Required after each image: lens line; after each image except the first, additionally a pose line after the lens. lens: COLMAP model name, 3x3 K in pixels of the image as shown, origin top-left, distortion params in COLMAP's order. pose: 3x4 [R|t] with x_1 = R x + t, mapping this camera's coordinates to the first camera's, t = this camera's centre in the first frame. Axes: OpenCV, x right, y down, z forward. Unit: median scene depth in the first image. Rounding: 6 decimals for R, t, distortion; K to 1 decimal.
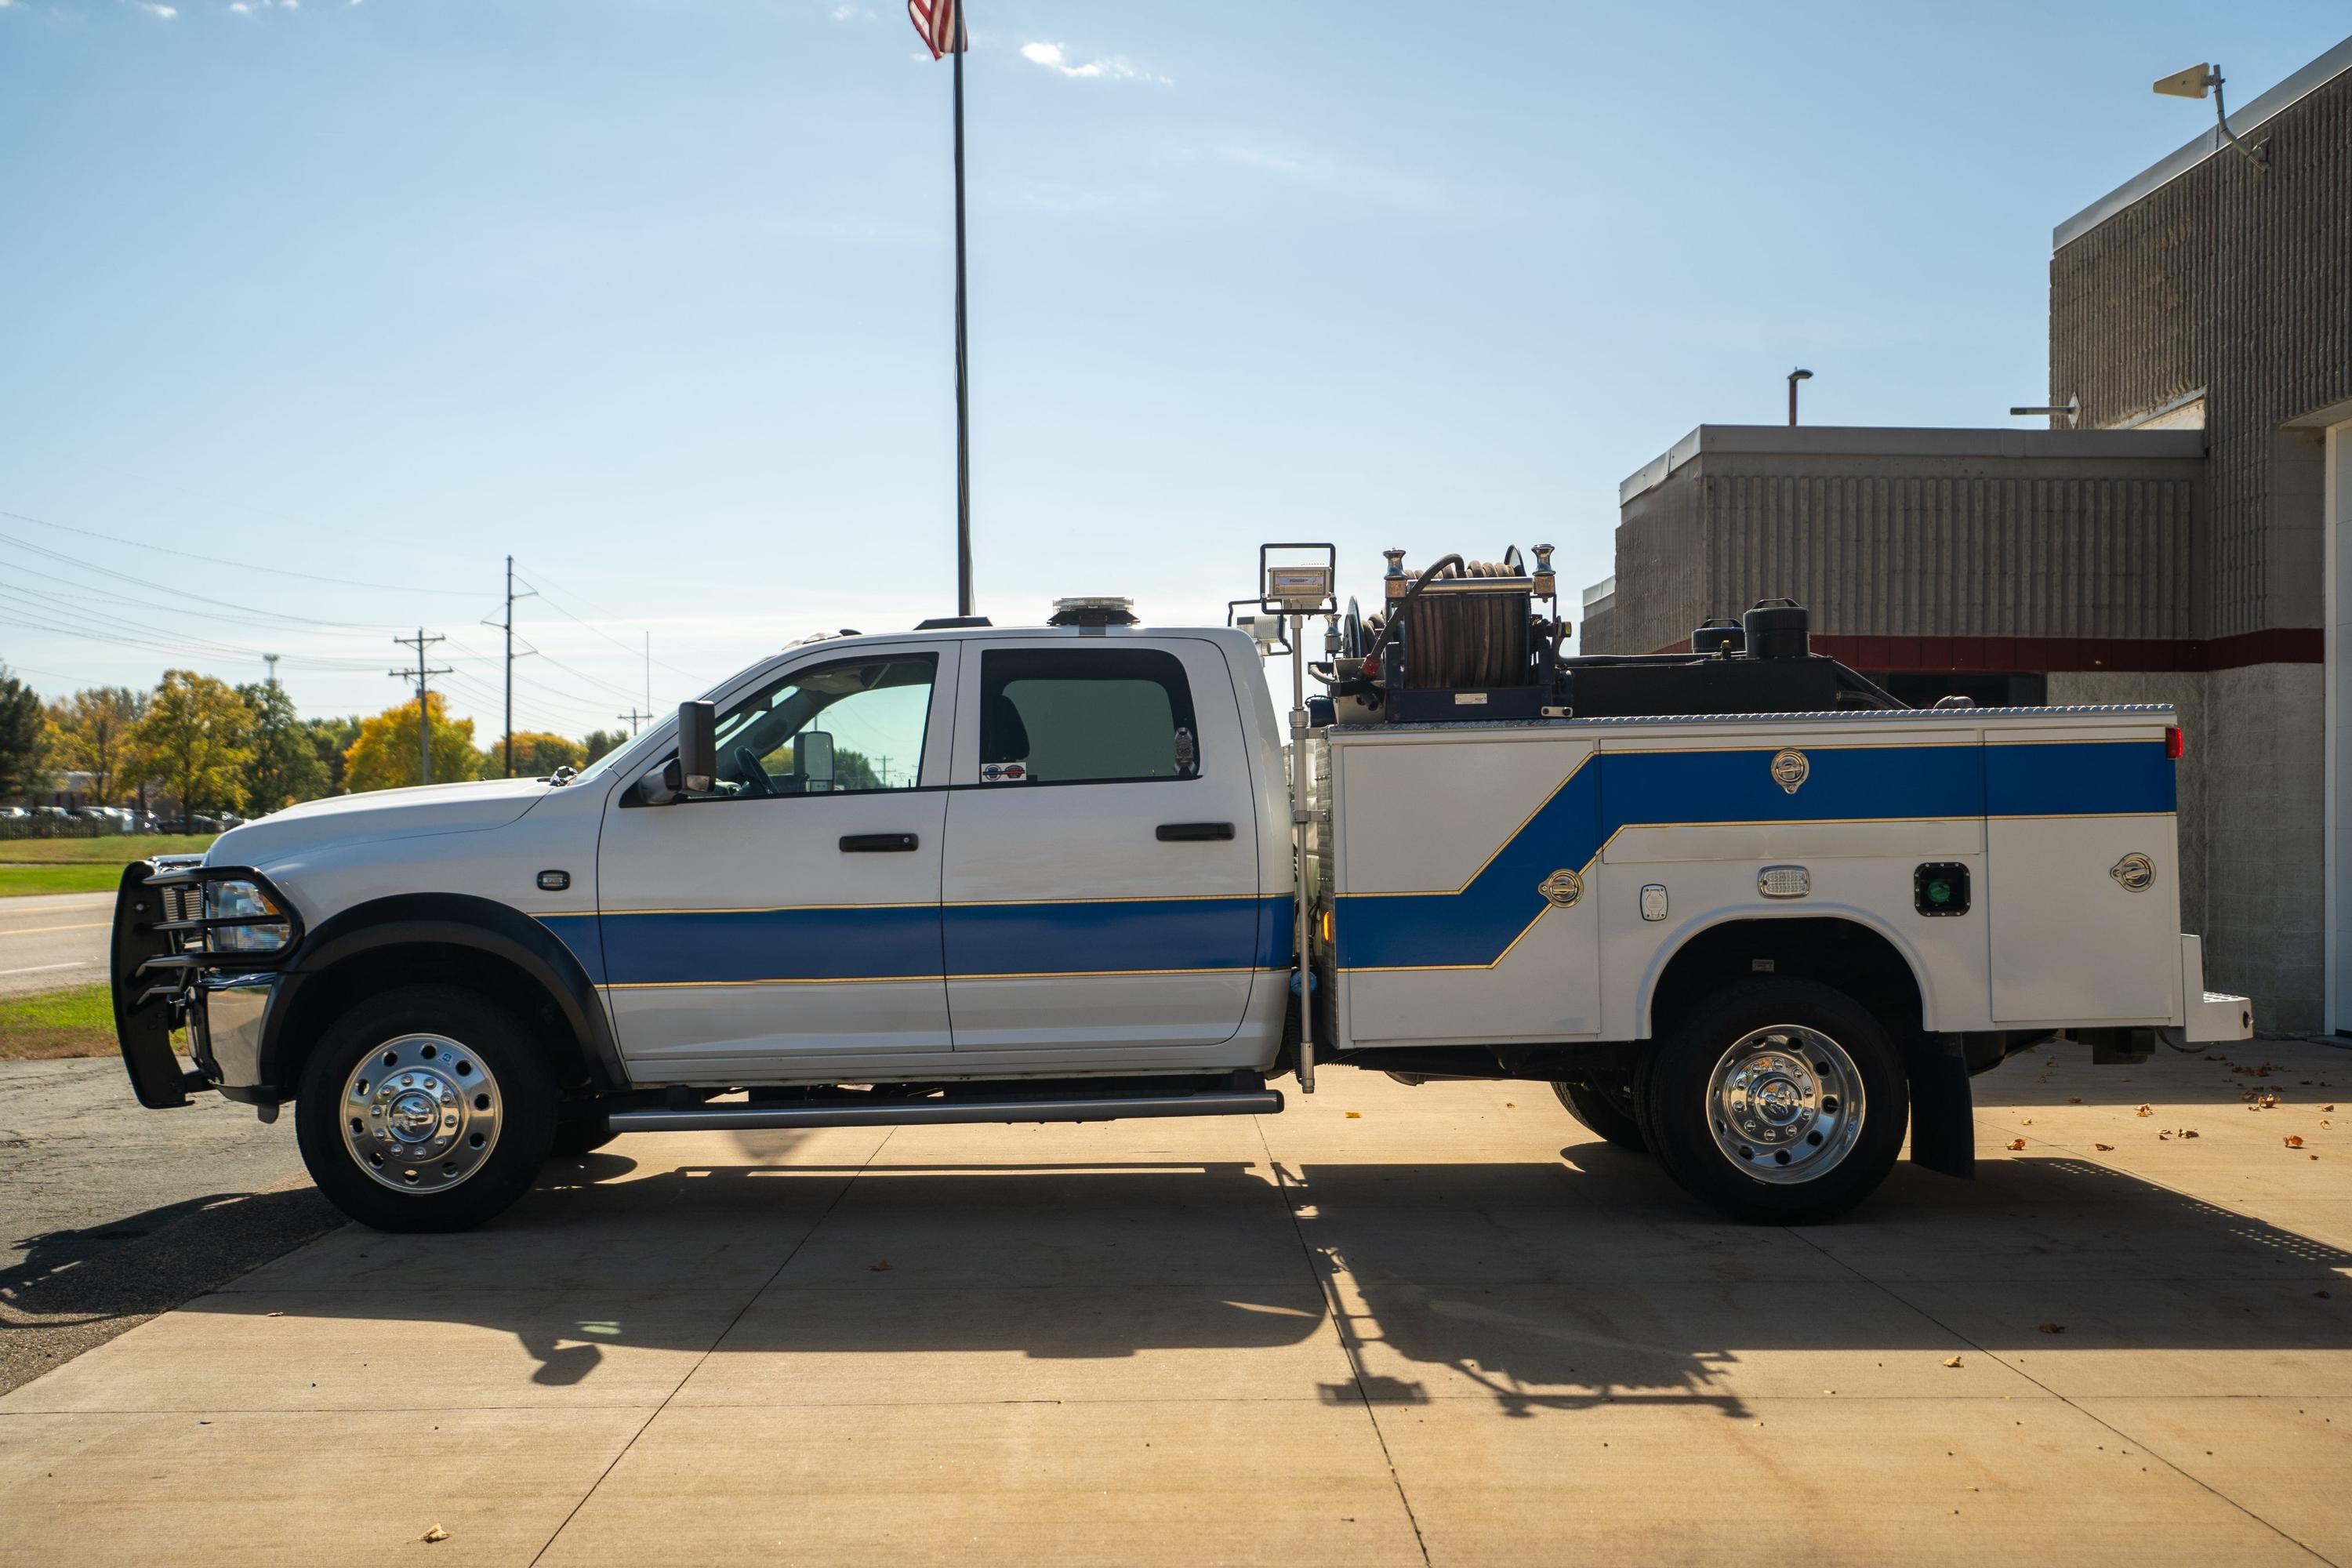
lens RADIAL K [[2630.9, 0, 1176.0], [0, 2630.9, 784.0], [0, 0, 1]] dist [0.012630, 0.016884]
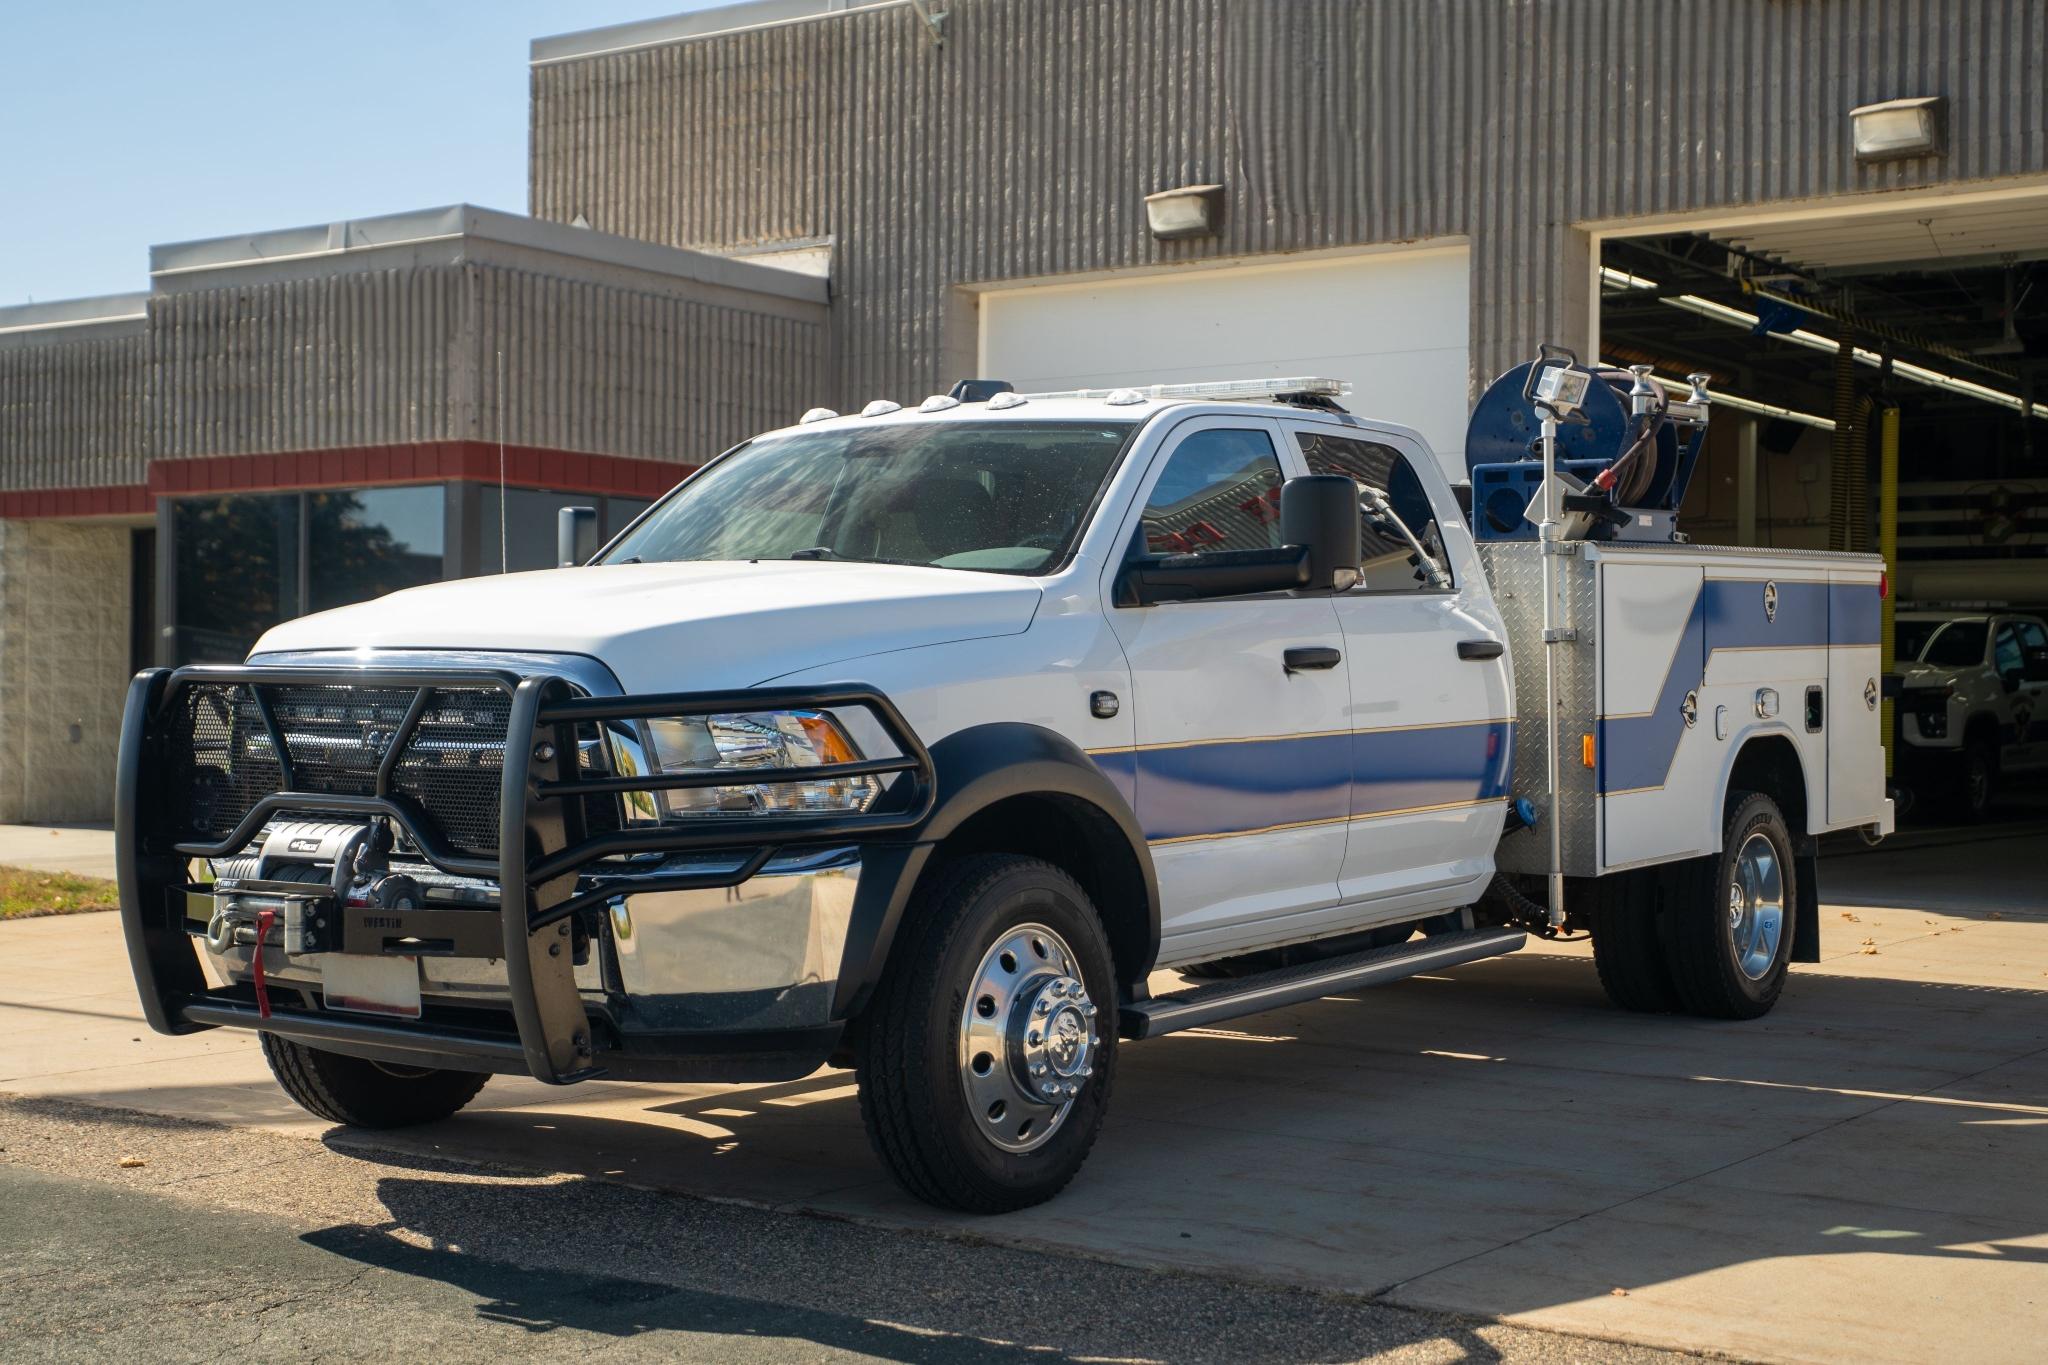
lens RADIAL K [[2814.1, 0, 1024.0], [0, 2814.1, 682.5], [0, 0, 1]] dist [-0.005251, 0.017901]
pose [[0.587209, 0.003467, 0.809428, -0.459703], [-0.019360, 0.999765, 0.009763, 0.012038], [-0.809204, -0.021404, 0.587138, 0.289116]]
